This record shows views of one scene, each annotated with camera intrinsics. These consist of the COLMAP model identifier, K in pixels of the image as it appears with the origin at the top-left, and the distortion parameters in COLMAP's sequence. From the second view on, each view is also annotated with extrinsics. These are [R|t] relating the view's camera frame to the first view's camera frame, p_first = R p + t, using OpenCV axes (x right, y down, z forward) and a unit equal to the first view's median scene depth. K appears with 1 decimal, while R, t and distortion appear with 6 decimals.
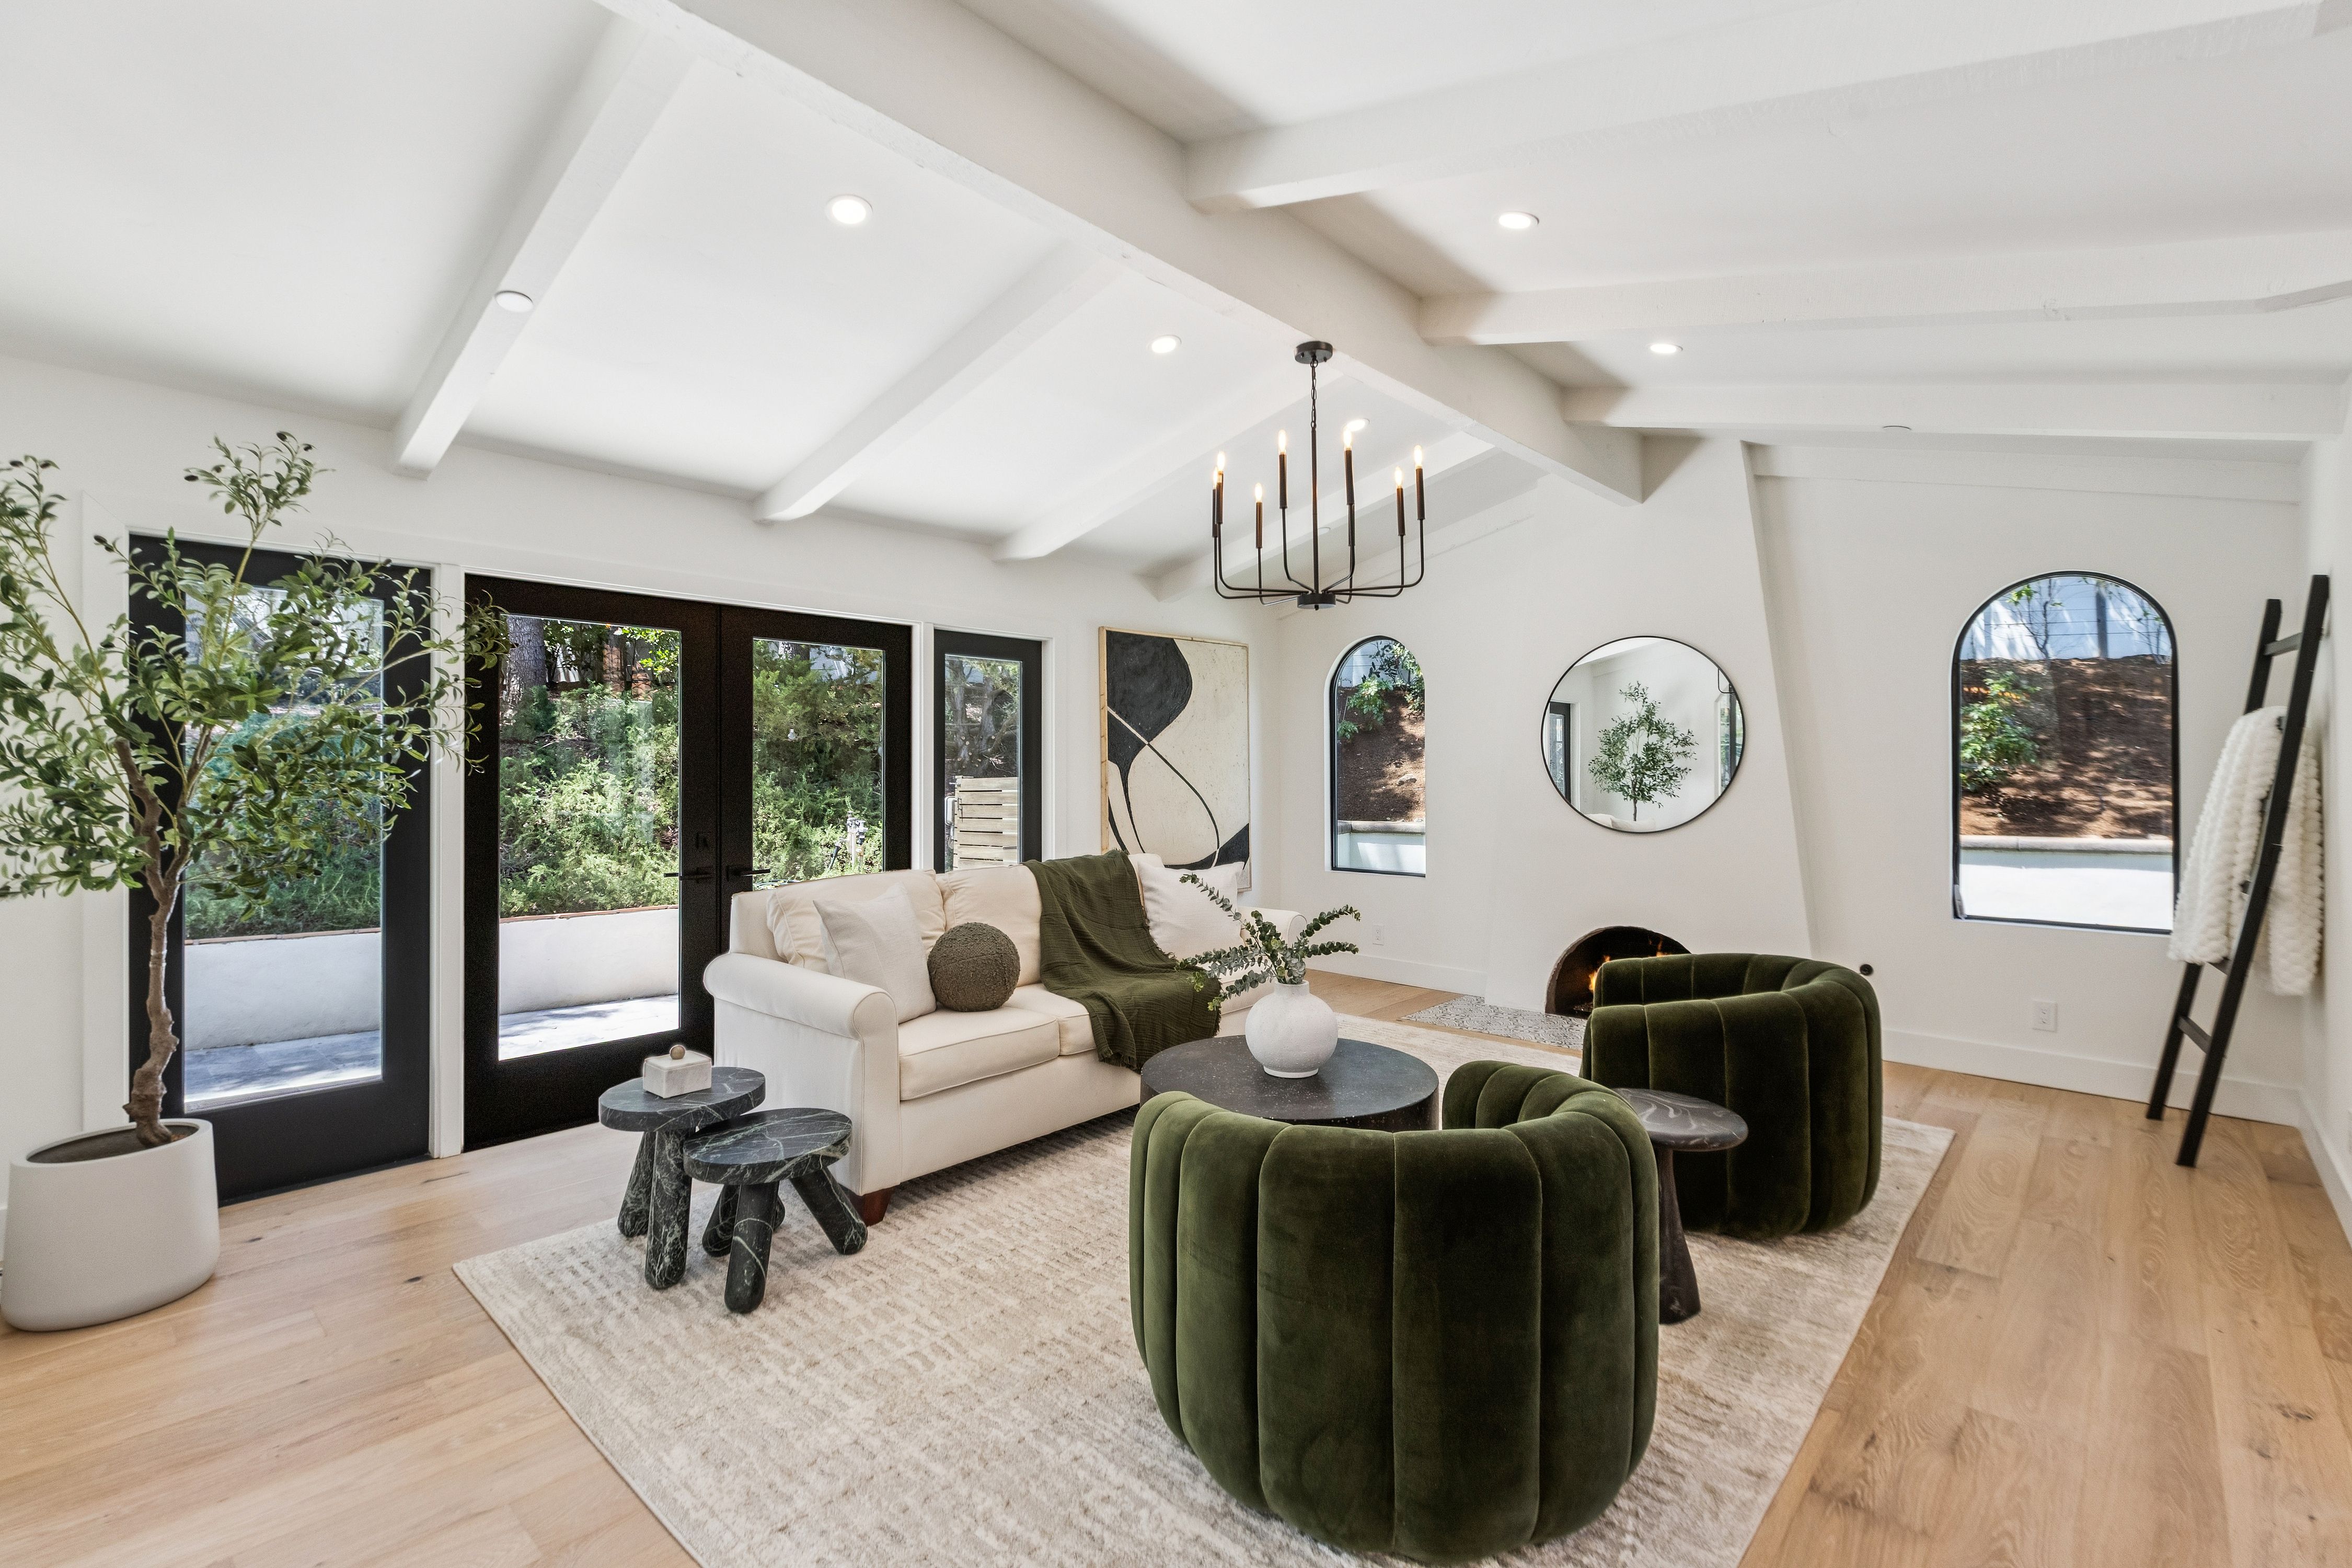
lens RADIAL K [[1044.3, 0, 1184.5], [0, 1044.3, 780.5], [0, 0, 1]] dist [-0.002897, -0.000991]
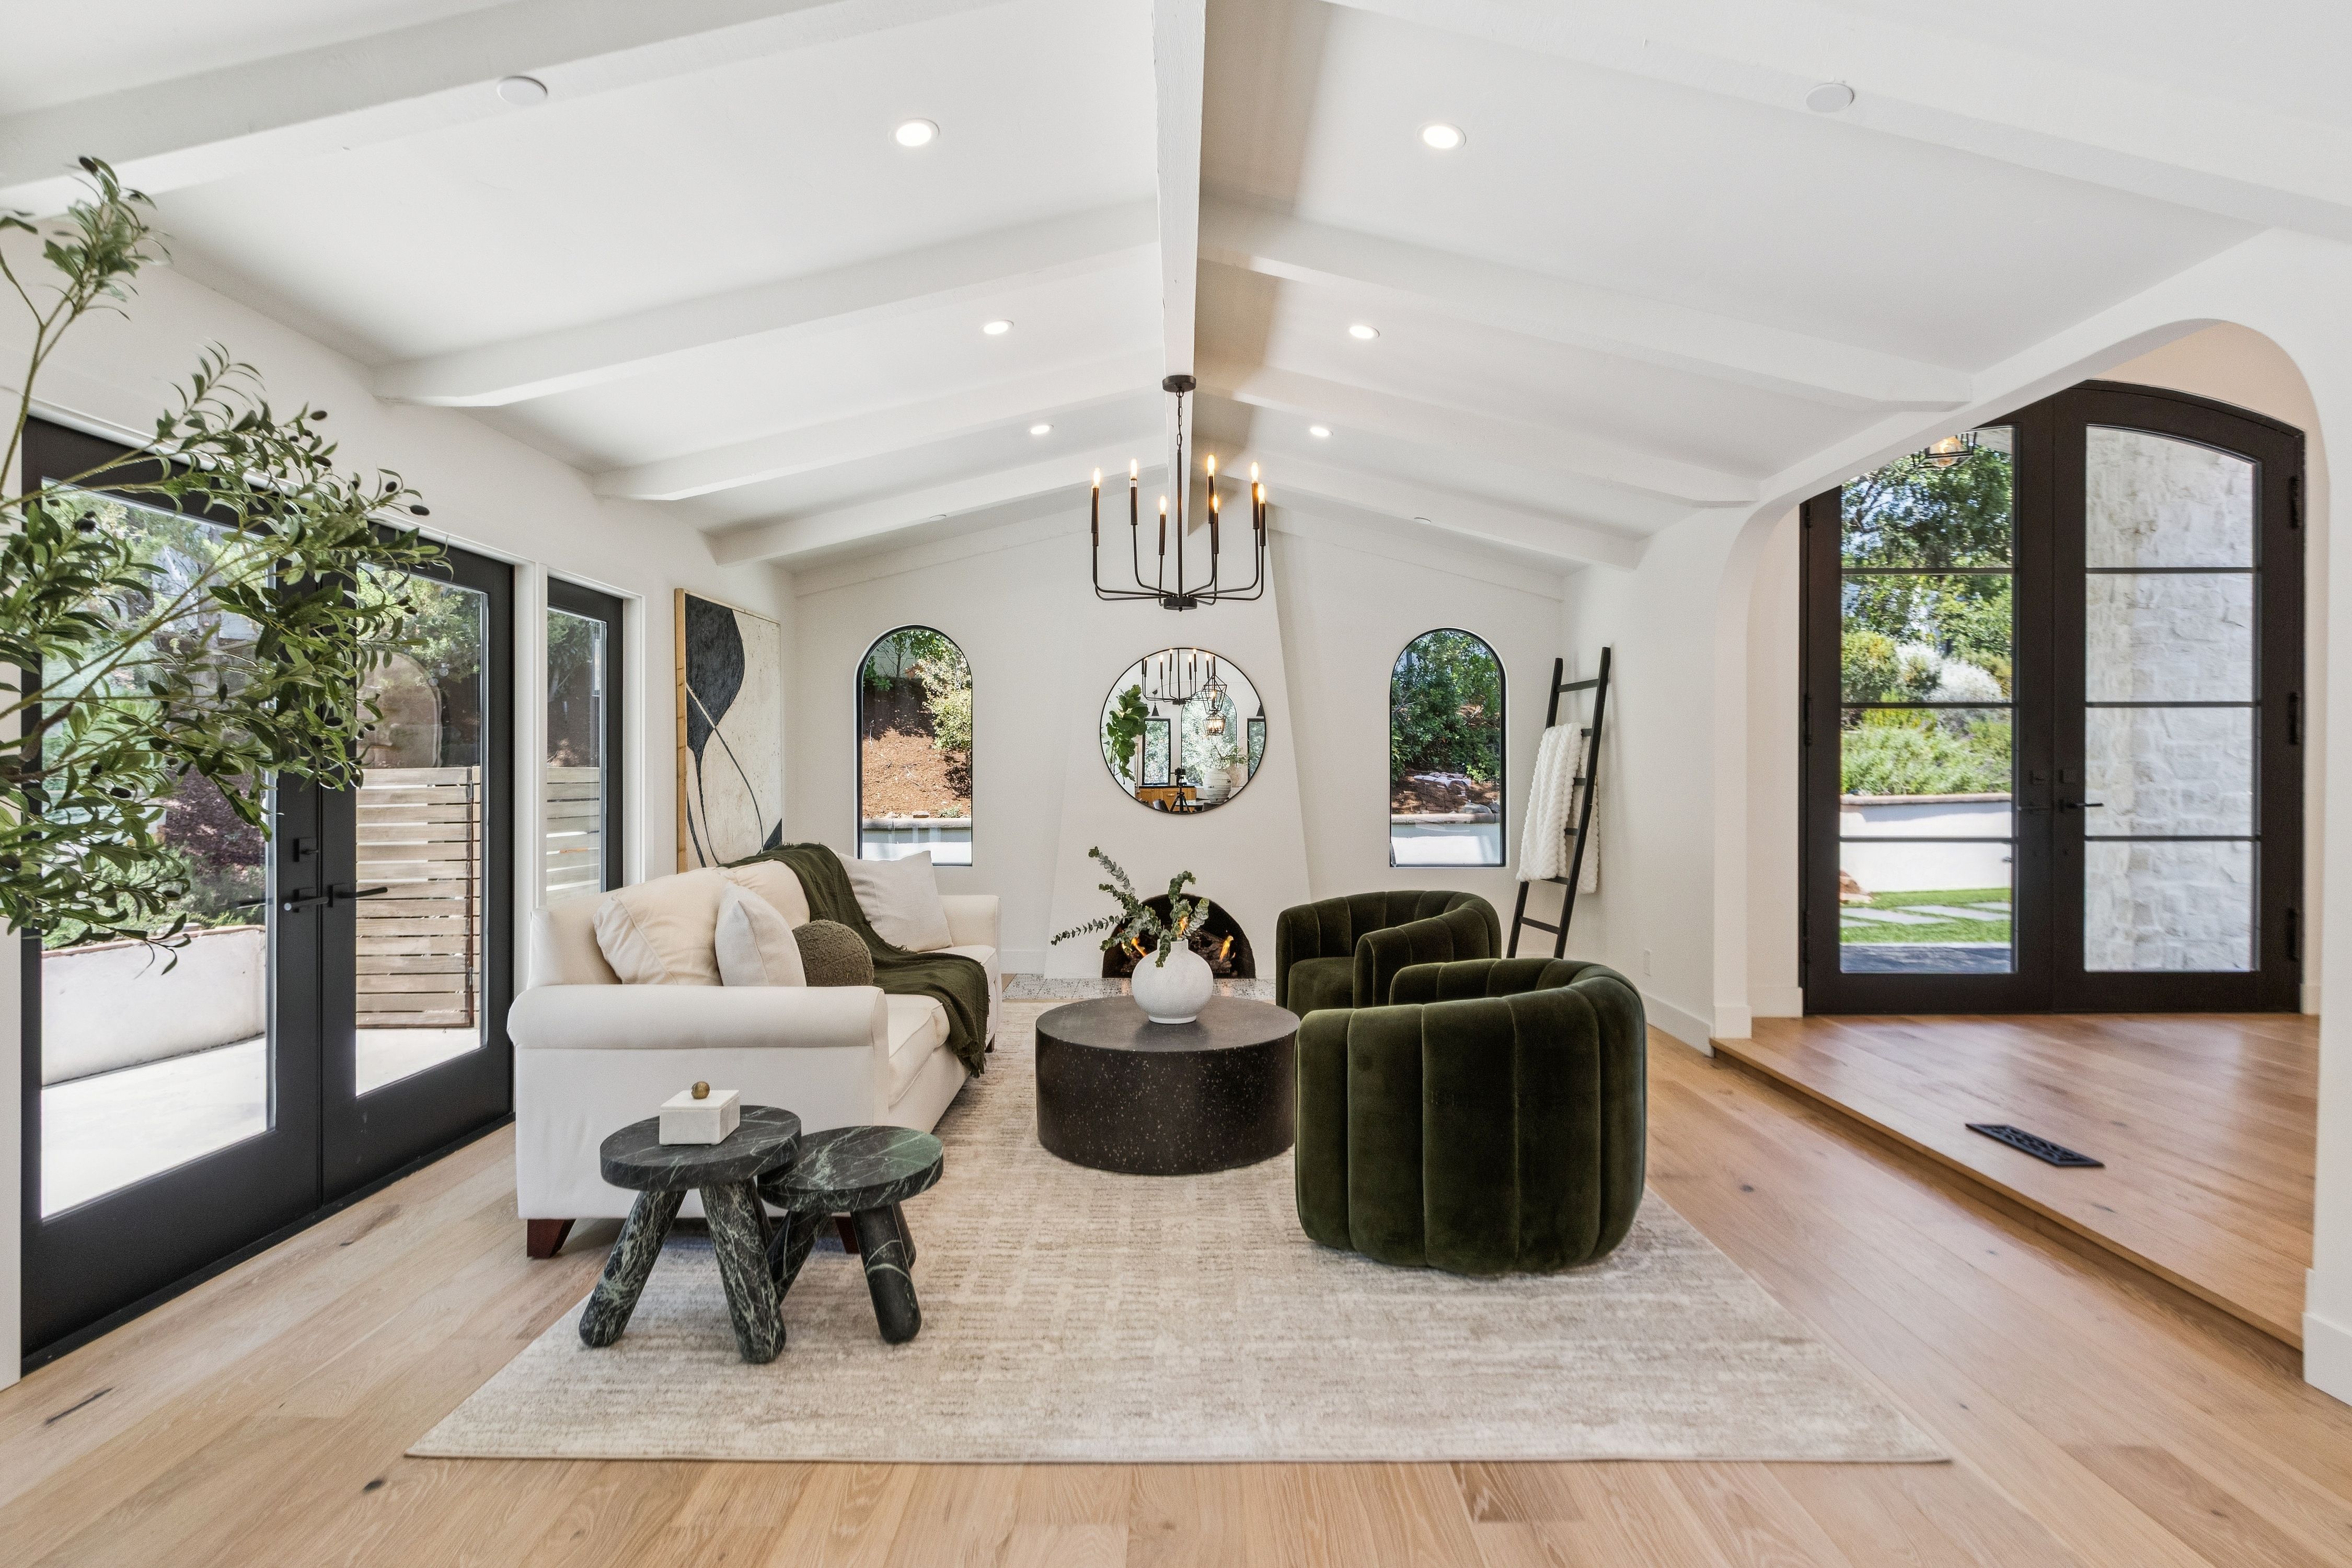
lens RADIAL K [[1118.8, 0, 1172.7], [0, 1118.8, 807.2], [0, 0, 1]] dist [-0.000108, -0.000055]
pose [[0.746314, -0.017272, 0.665369, -0.688987], [0.003210, 0.999745, 0.022351, 0.020518], [-0.665586, -0.014545, 0.746180, 0.099484]]
